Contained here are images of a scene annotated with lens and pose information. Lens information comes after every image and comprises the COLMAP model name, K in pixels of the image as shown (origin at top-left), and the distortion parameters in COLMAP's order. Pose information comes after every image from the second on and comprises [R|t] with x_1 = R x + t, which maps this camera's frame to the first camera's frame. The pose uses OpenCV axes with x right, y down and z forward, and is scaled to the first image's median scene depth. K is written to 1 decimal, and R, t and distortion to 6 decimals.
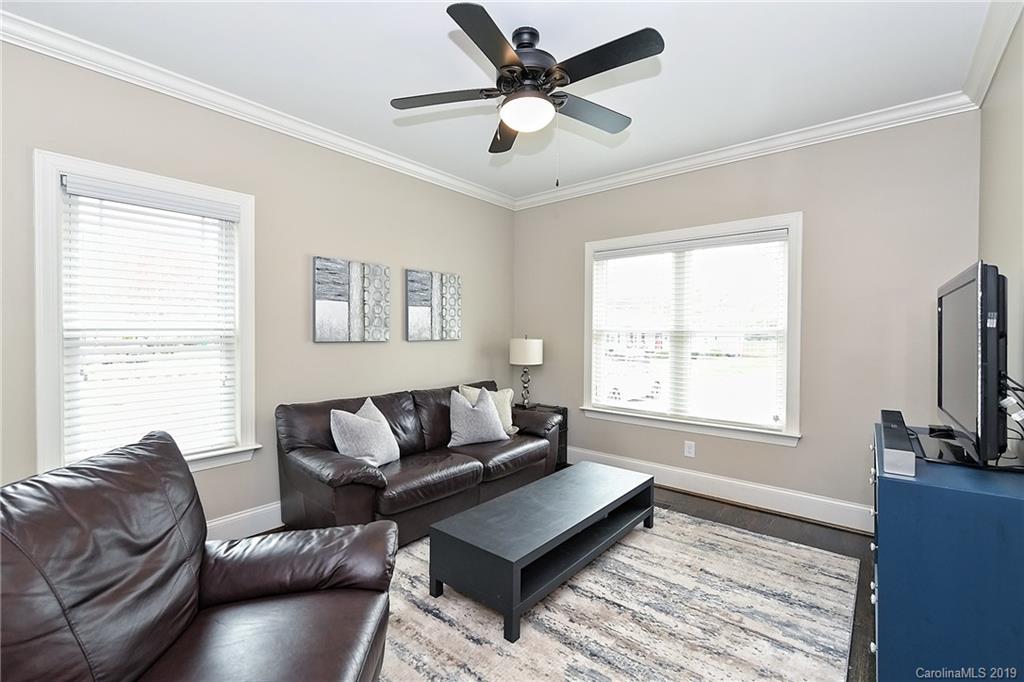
lens RADIAL K [[444.4, 0, 509.7], [0, 444.4, 333.5], [0, 0, 1]] dist [0.001624, -0.000060]
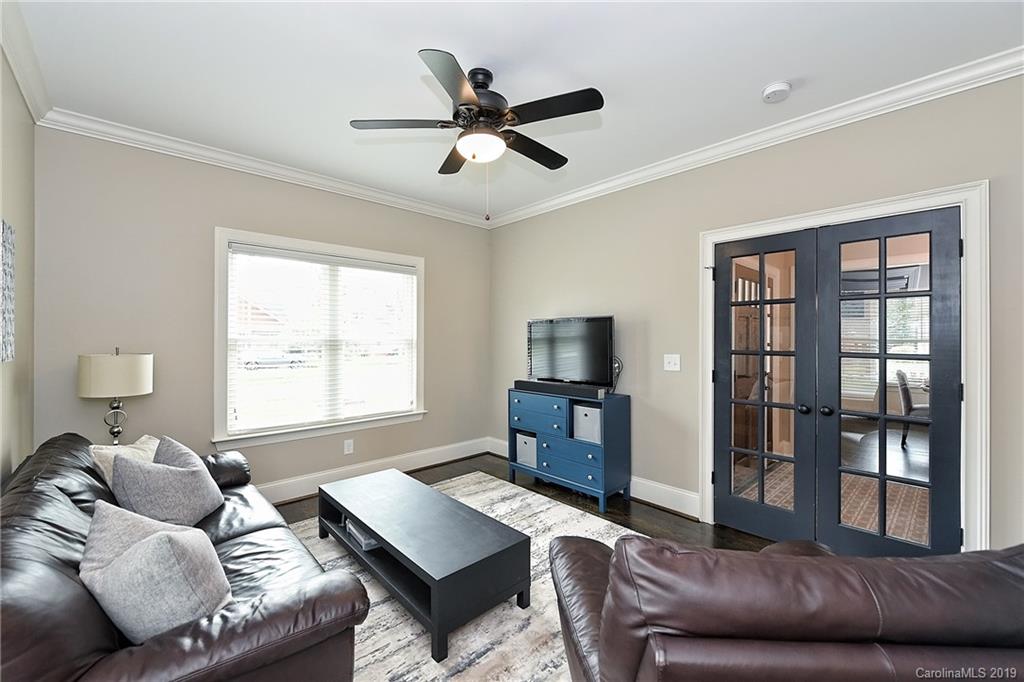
lens RADIAL K [[418.9, 0, 510.7], [0, 418.9, 338.4], [0, 0, 1]] dist [0.001545, 0.000055]
pose [[0.125960, -0.007737, 0.992005, -0.572737], [0.005102, 0.999961, 0.007151, -0.014778], [-0.992022, 0.004160, 0.125995, 0.467702]]
